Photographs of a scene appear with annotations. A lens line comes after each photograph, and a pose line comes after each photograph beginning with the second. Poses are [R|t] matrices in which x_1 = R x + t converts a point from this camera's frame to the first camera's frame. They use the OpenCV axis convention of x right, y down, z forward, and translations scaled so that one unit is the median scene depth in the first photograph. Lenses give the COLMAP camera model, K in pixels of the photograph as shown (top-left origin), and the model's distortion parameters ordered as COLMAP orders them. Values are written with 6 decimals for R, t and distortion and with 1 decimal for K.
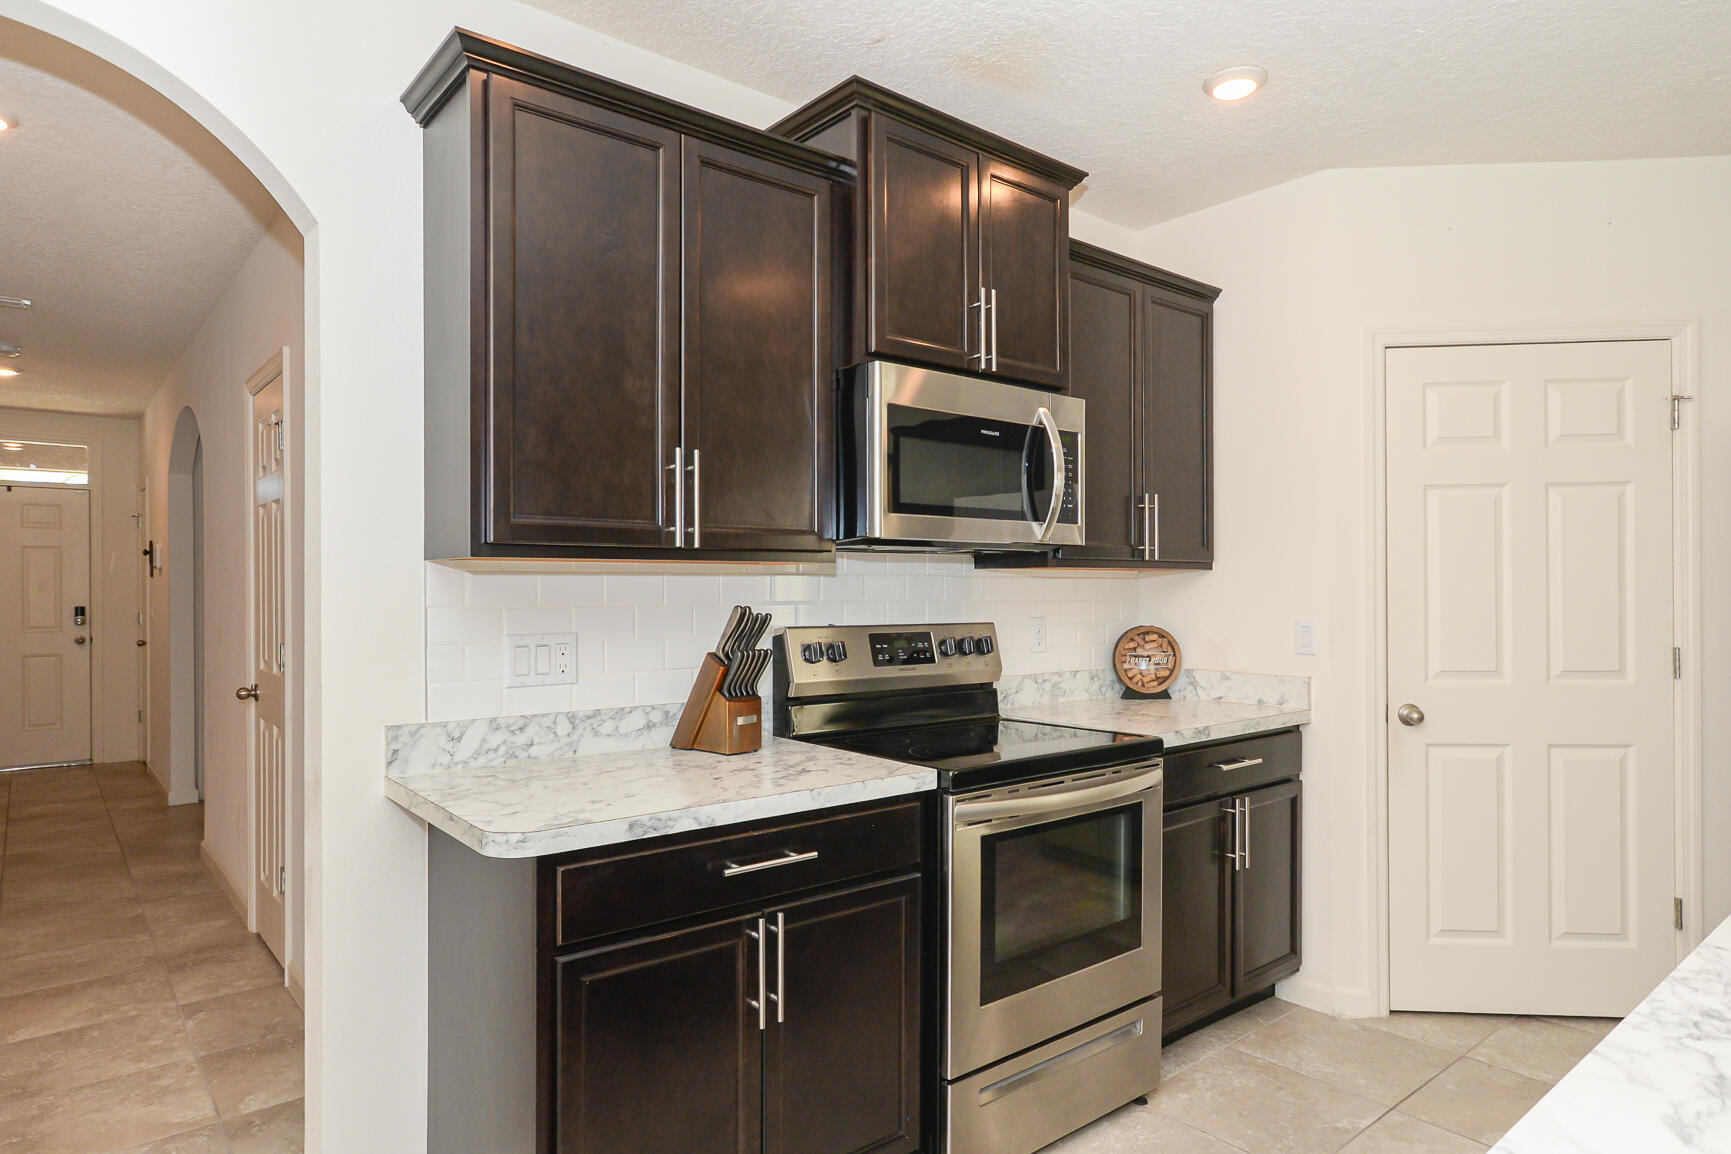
lens RADIAL K [[1021.8, 0, 861.8], [0, 1021.8, 588.5], [0, 0, 1]] dist [-0.007430, 0.004850]
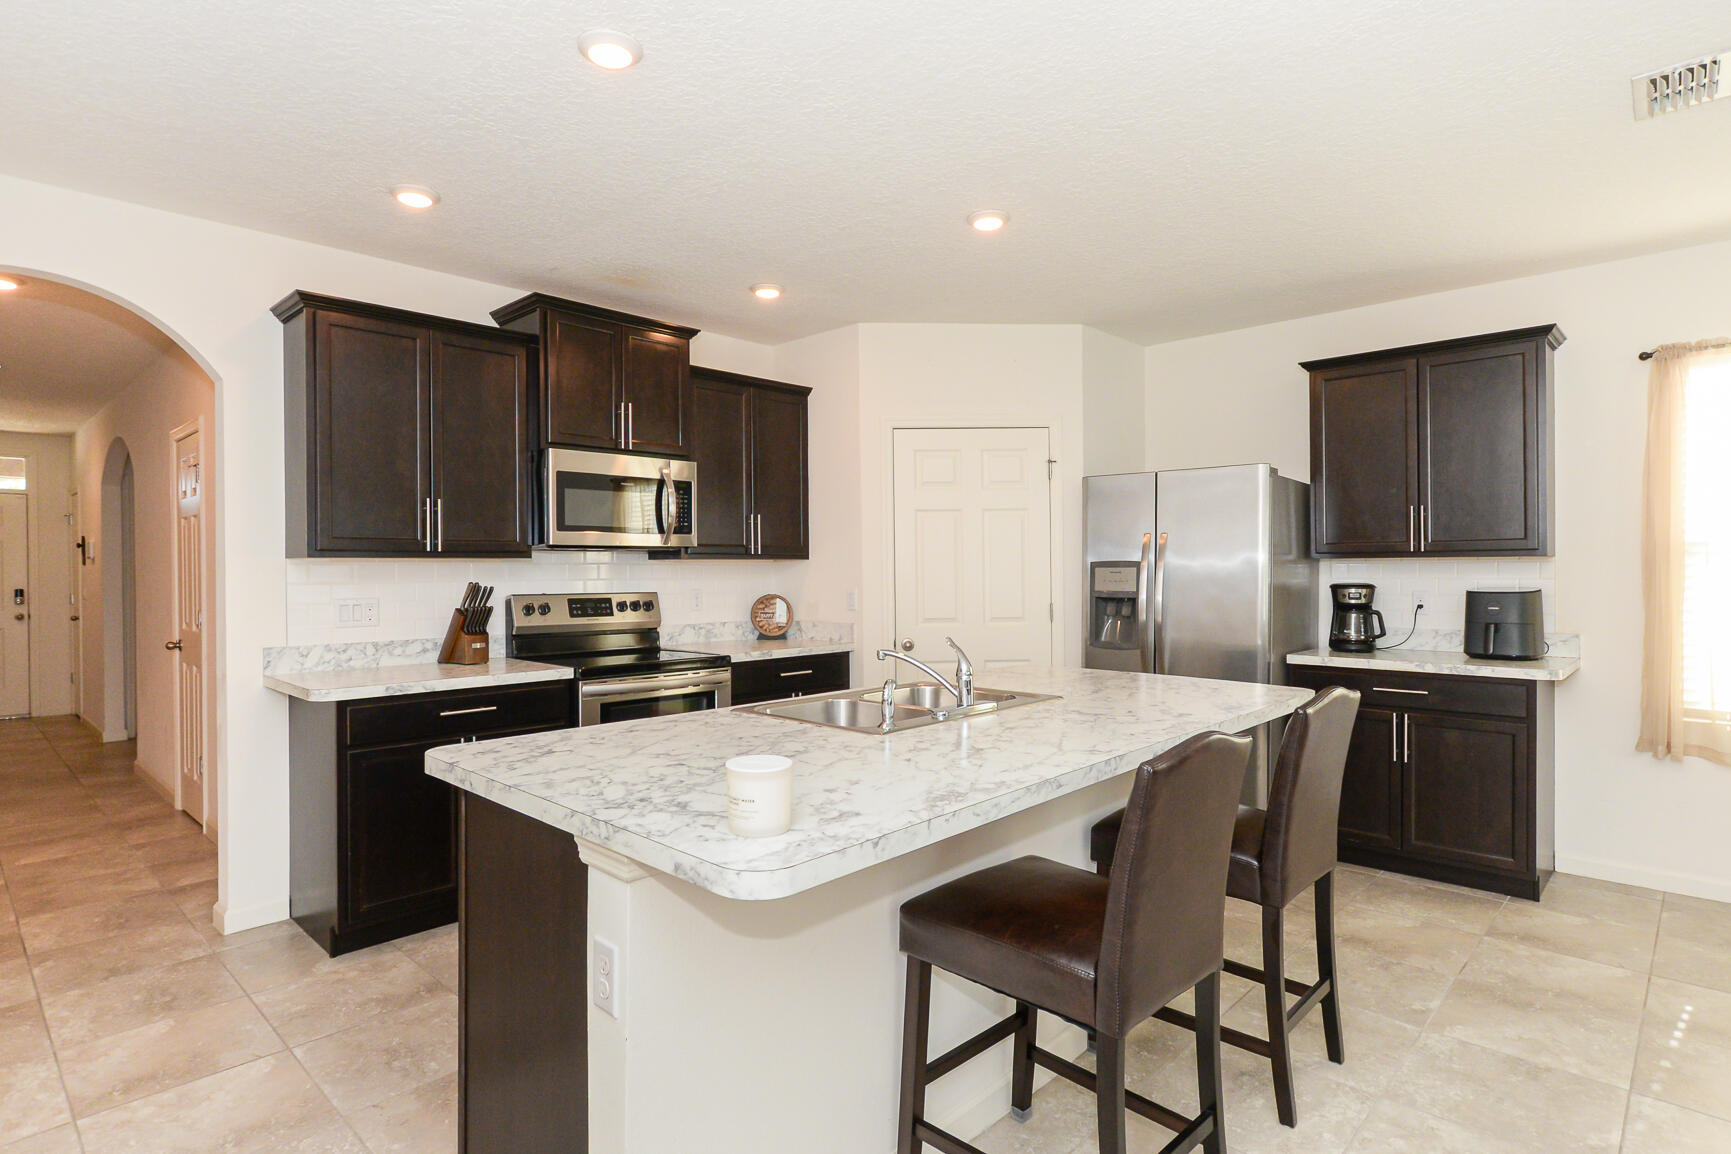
lens RADIAL K [[928.2, 0, 860.0], [0, 928.2, 571.7], [0, 0, 1]] dist [-0.012650, 0.003019]
pose [[0.993687, -0.004969, 0.112080, 0.320324], [0.004806, 0.999987, 0.001728, -0.000865], [-0.112087, -0.001178, 0.993698, -0.597797]]
